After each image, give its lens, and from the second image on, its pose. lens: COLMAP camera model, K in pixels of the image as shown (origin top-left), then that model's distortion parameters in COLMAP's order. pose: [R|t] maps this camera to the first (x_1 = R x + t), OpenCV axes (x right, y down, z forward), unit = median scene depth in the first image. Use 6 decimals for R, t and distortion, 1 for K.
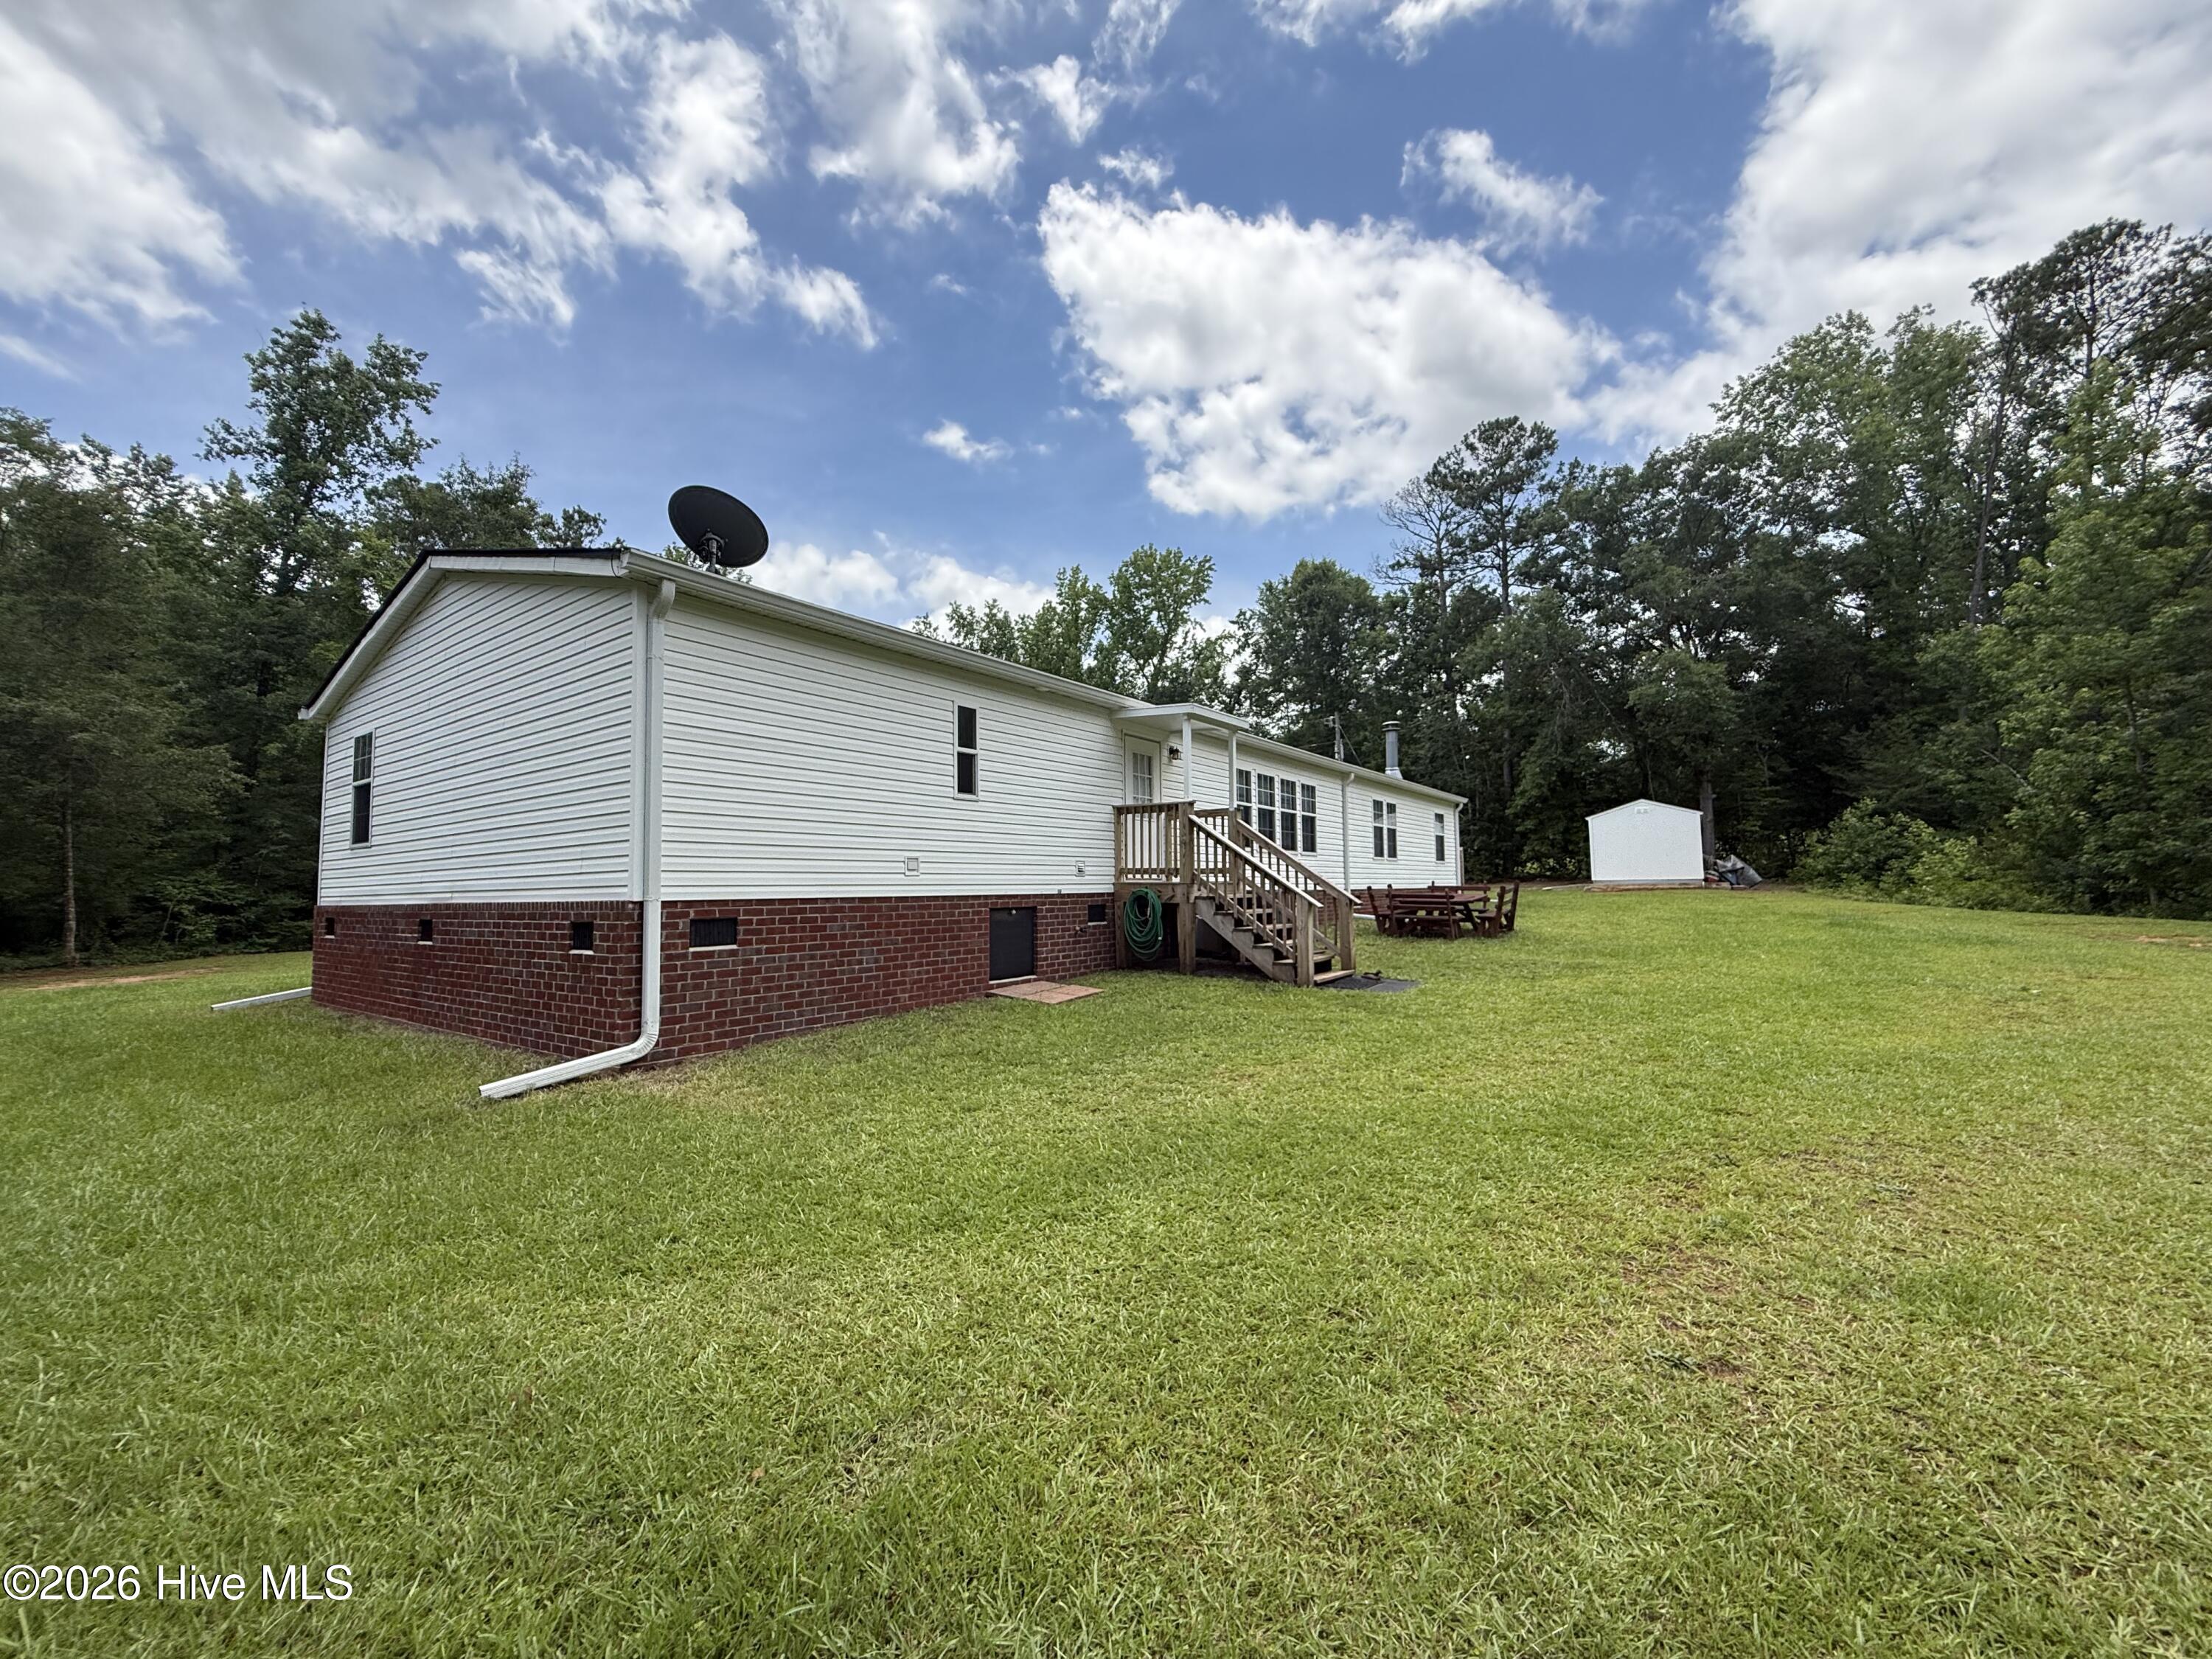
lens RADIAL K [[881.9, 0, 1098.7], [0, 881.9, 824.6], [0, 0, 1]] dist [0.000101, 0.000028]
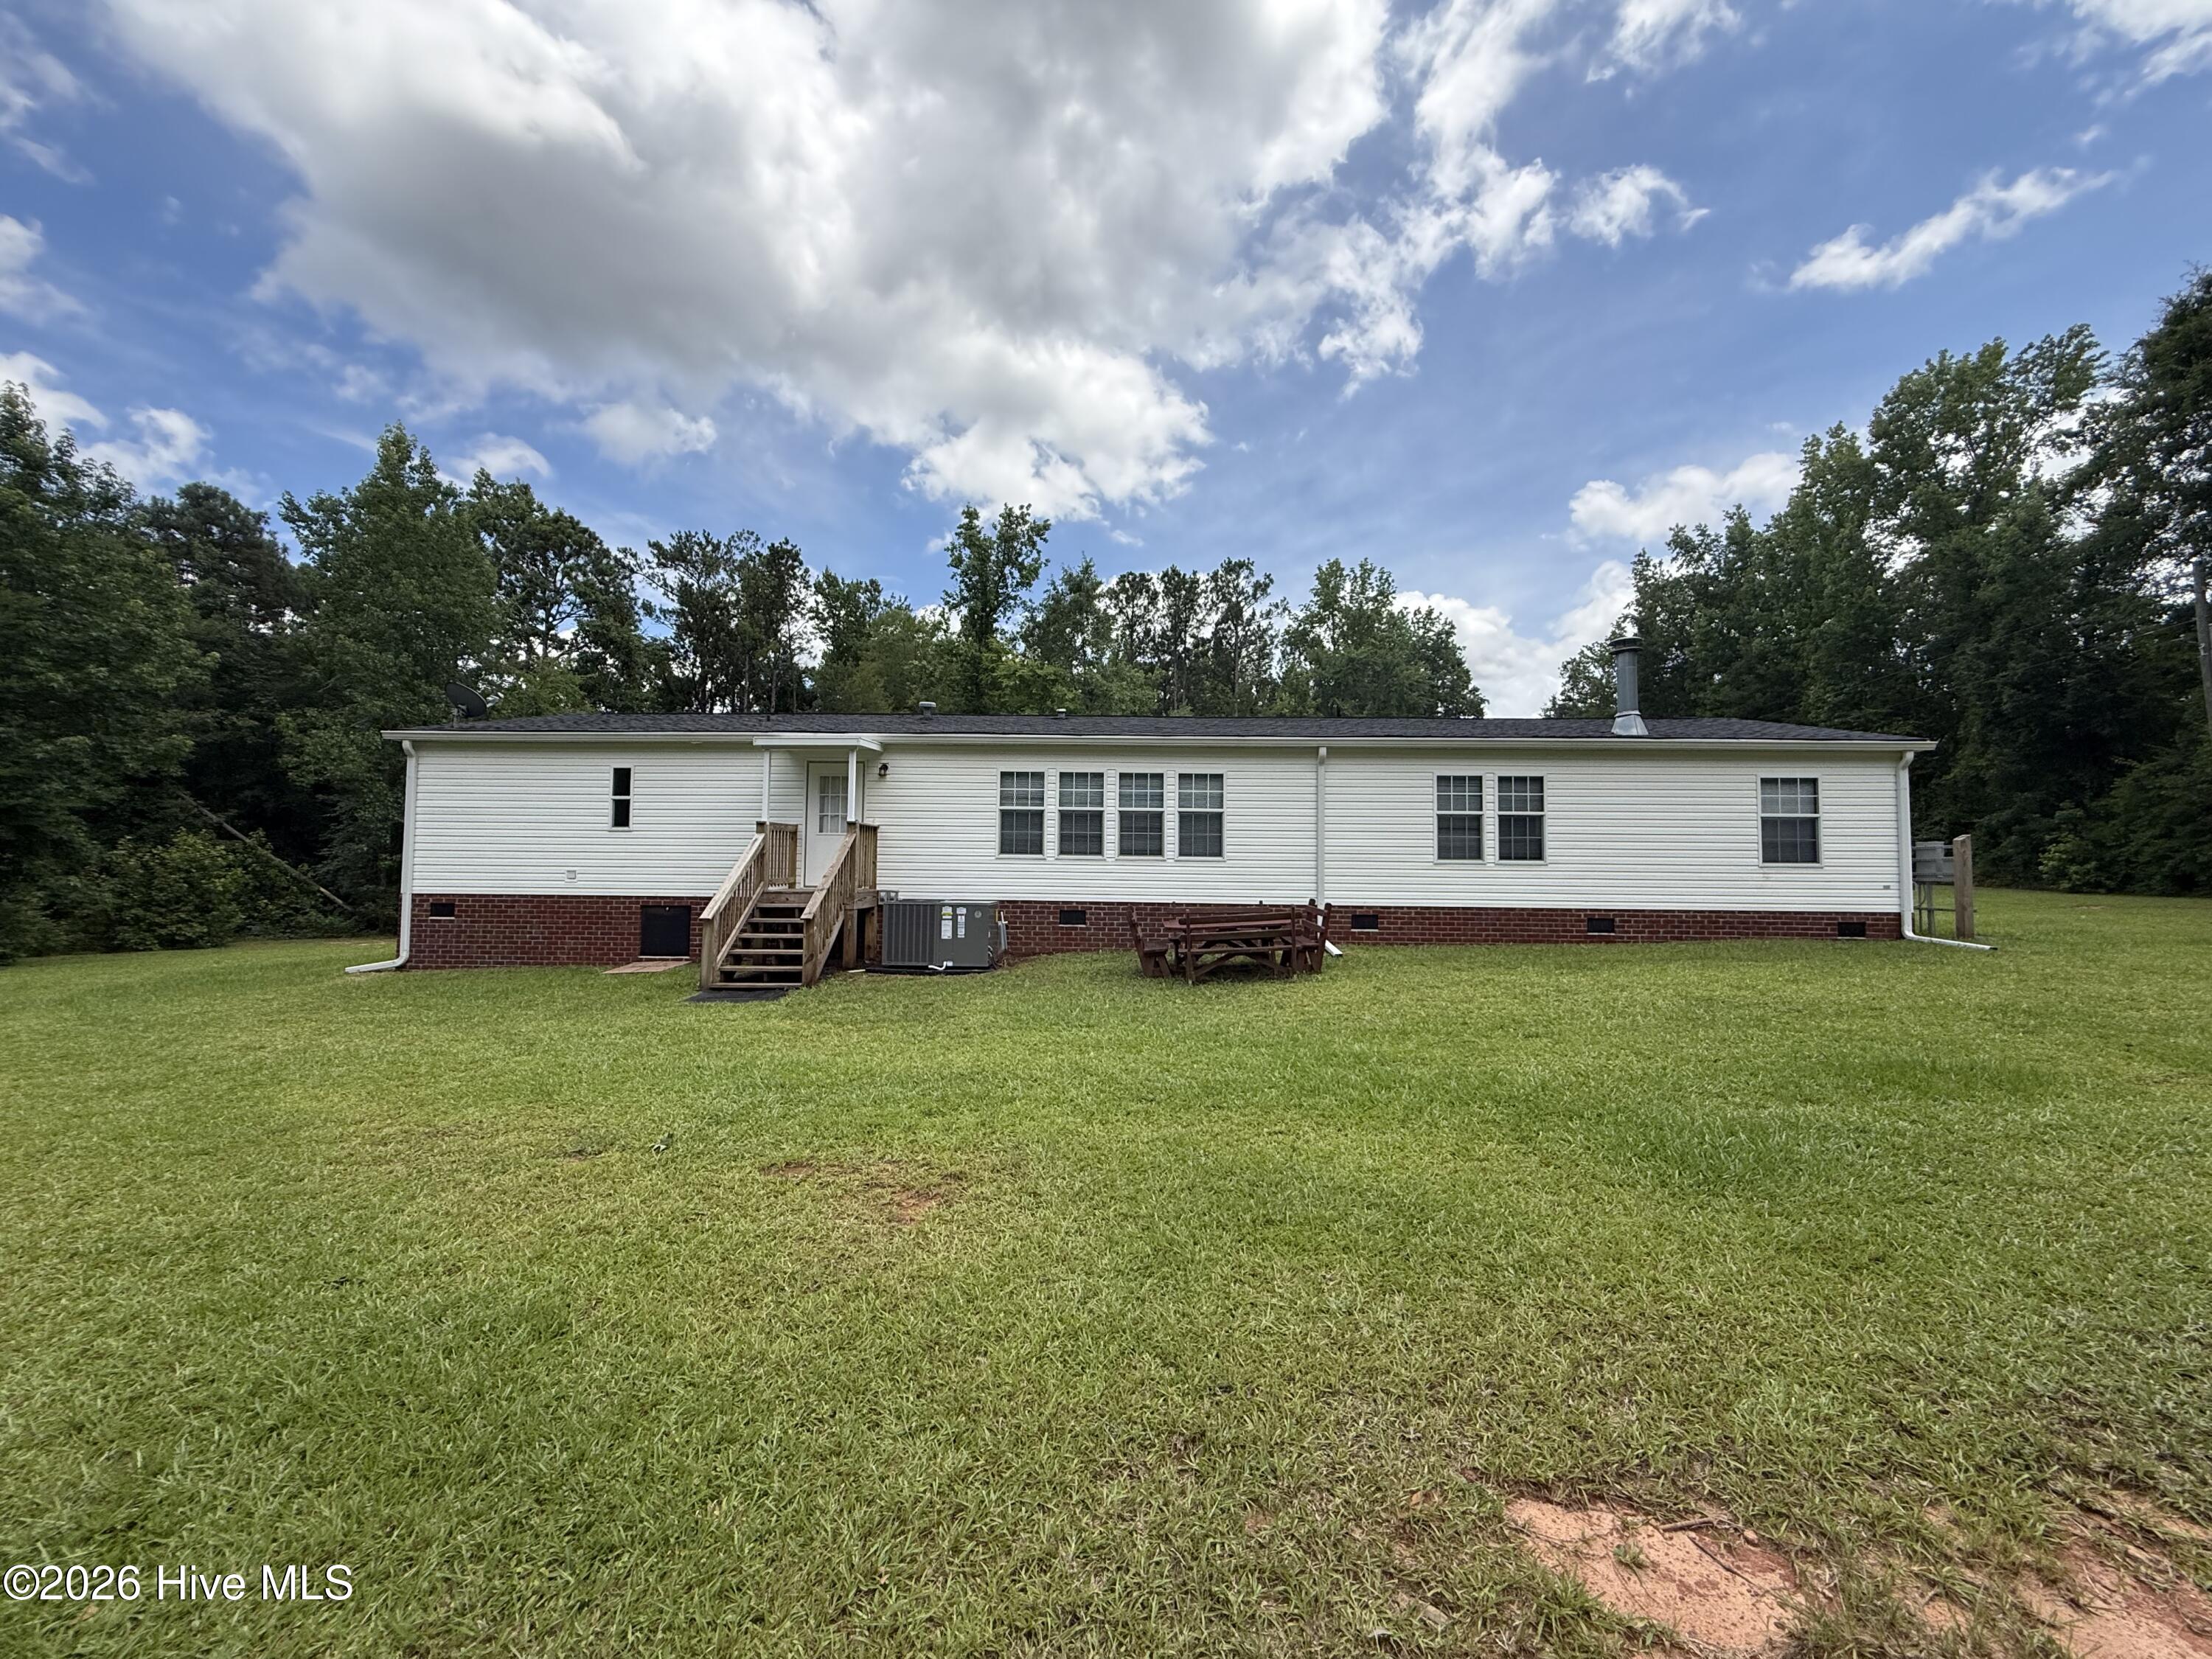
lens RADIAL K [[881.9, 0, 1100.2], [0, 881.9, 841.9], [0, 0, 1]] dist [0.000101, 0.000028]
pose [[0.571741, -0.013579, -0.820322, 1.299203], [0.043501, 0.998958, 0.013783, 0.003731], [0.819280, -0.043566, 0.571736, 0.696036]]
